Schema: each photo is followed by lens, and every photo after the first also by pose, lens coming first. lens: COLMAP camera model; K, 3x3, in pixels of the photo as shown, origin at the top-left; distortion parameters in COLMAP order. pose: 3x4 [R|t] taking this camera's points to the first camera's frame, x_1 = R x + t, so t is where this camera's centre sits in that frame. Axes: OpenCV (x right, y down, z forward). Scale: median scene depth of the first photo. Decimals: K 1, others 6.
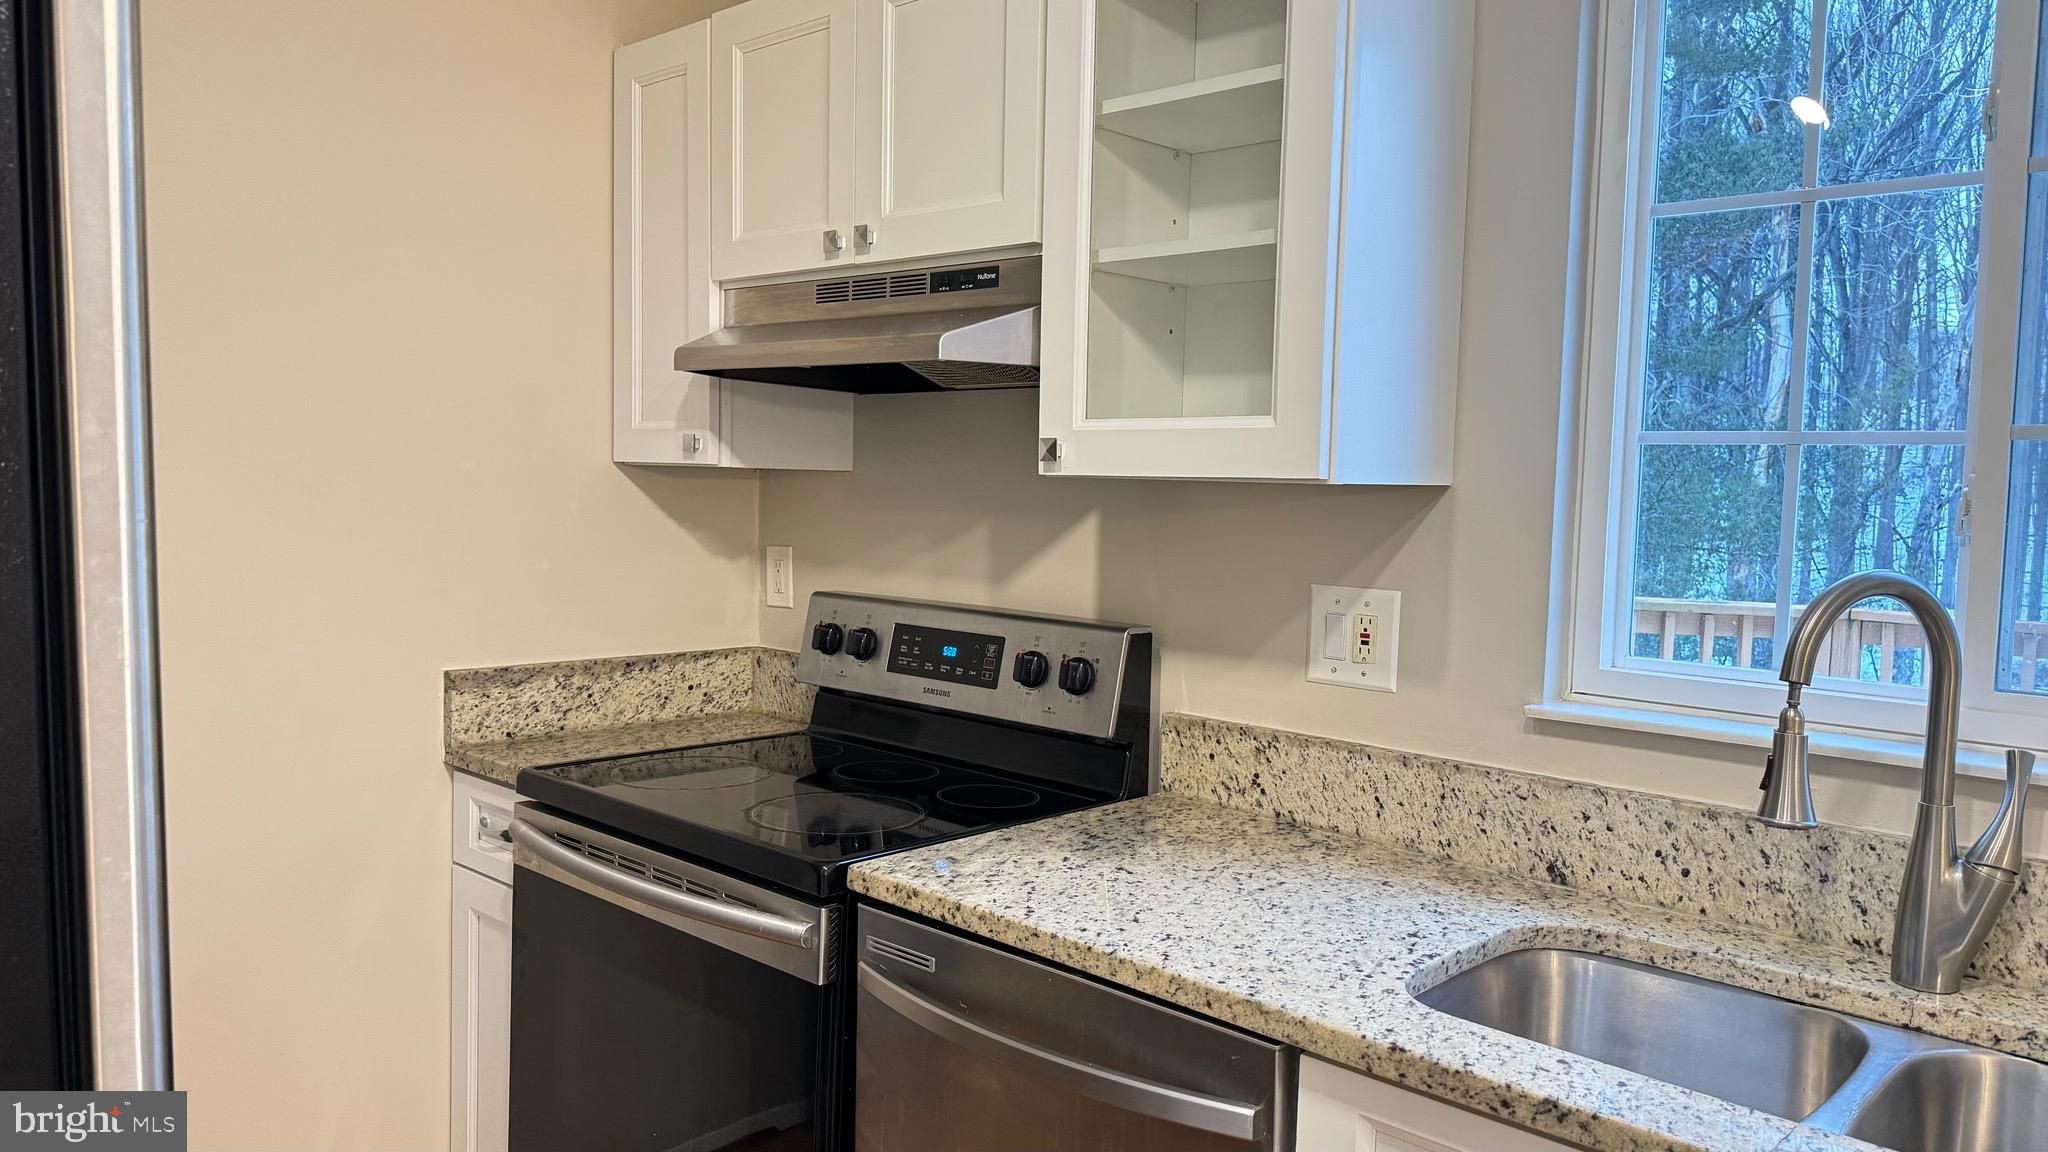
lens RADIAL K [[1458.5, 0, 1024.9], [0, 1458.5, 566.7], [0, 0, 1]] dist [0.027171, -0.020123]
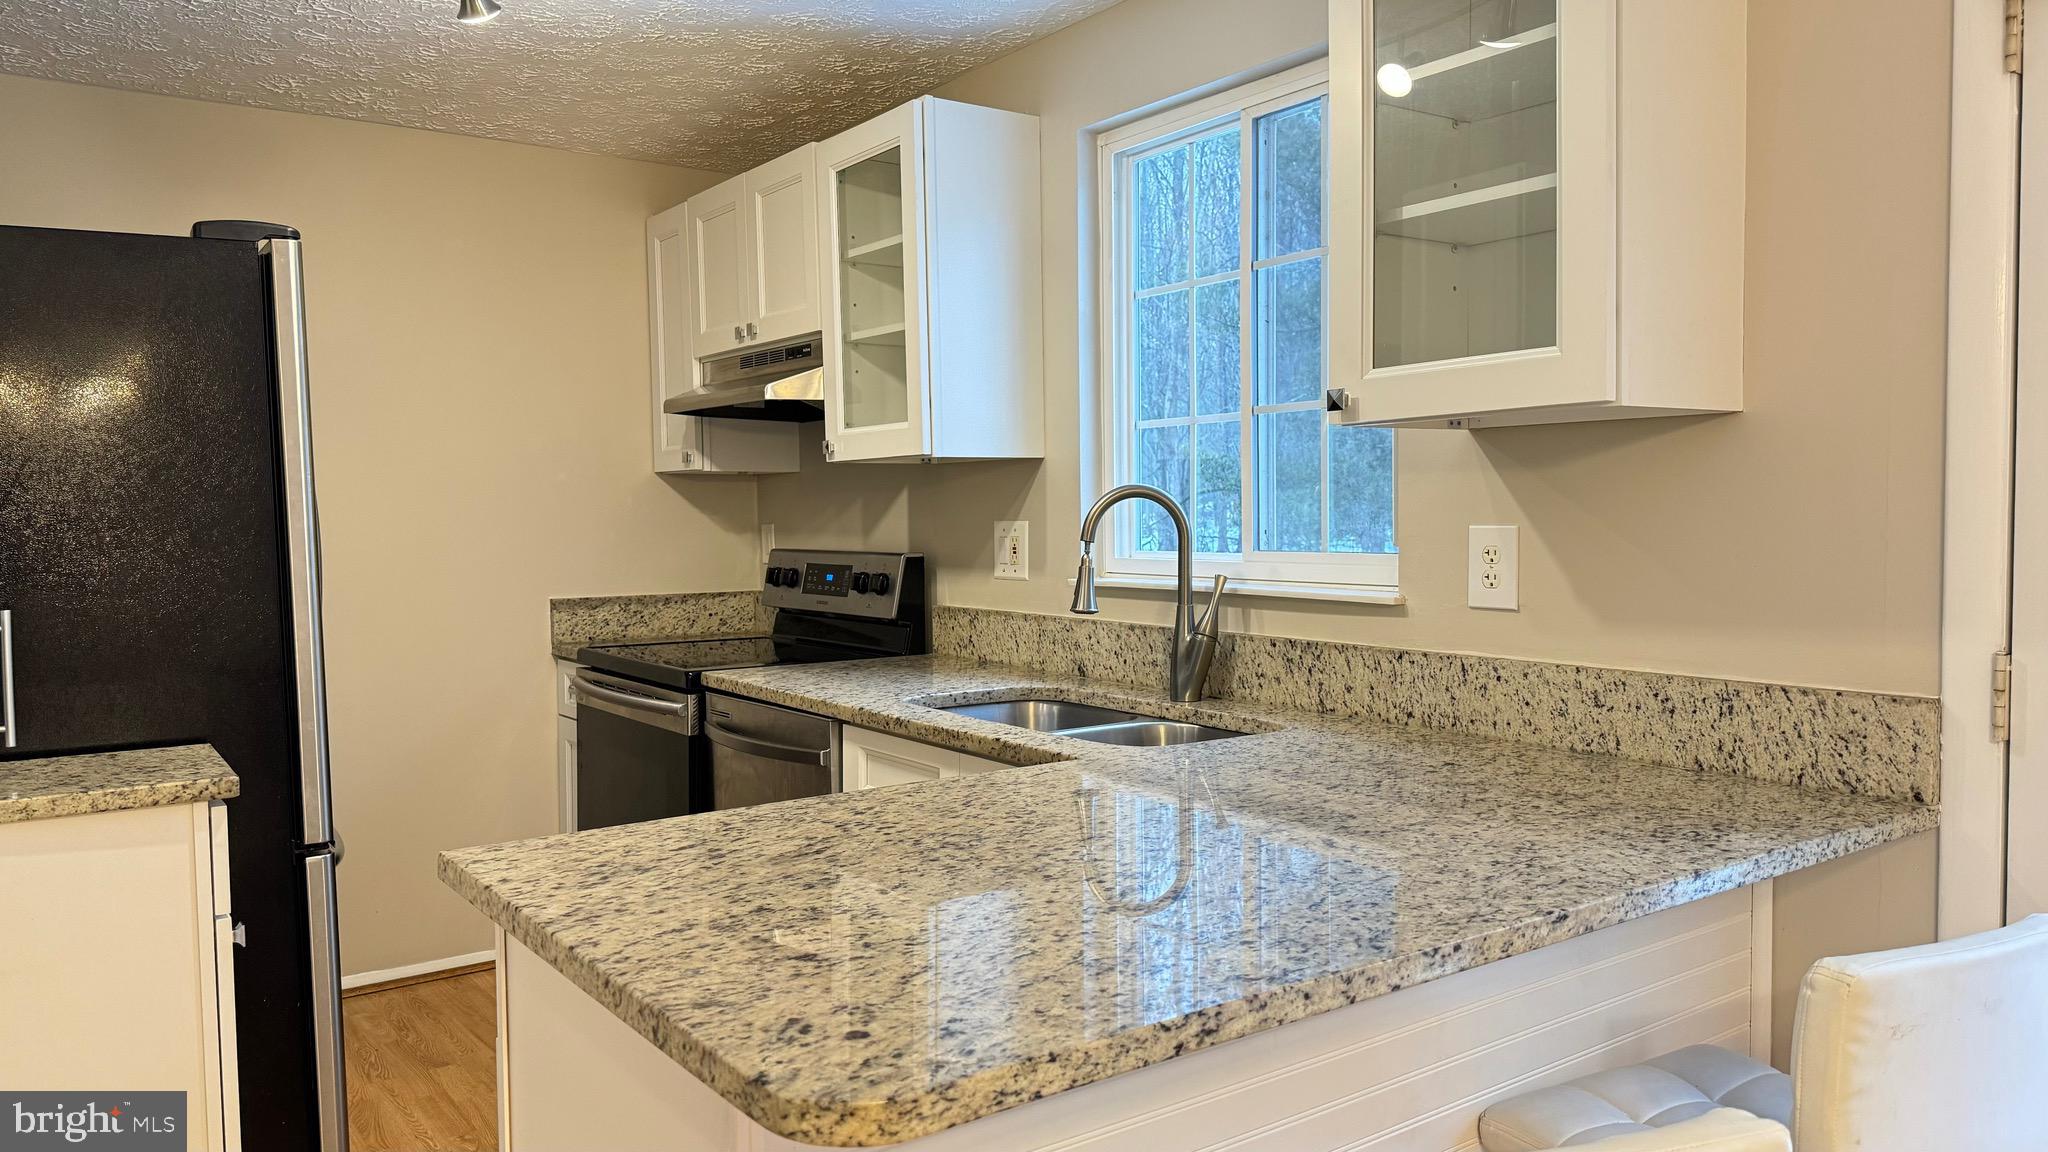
lens RADIAL K [[1458.5, 0, 1025.4], [0, 1458.5, 587.1], [0, 0, 1]] dist [0.027171, -0.020123]
pose [[0.981265, -0.026428, -0.190841, 0.491103], [0.024399, 0.999618, -0.012976, 0.098980], [0.191111, 0.008077, 0.981535, -0.579308]]
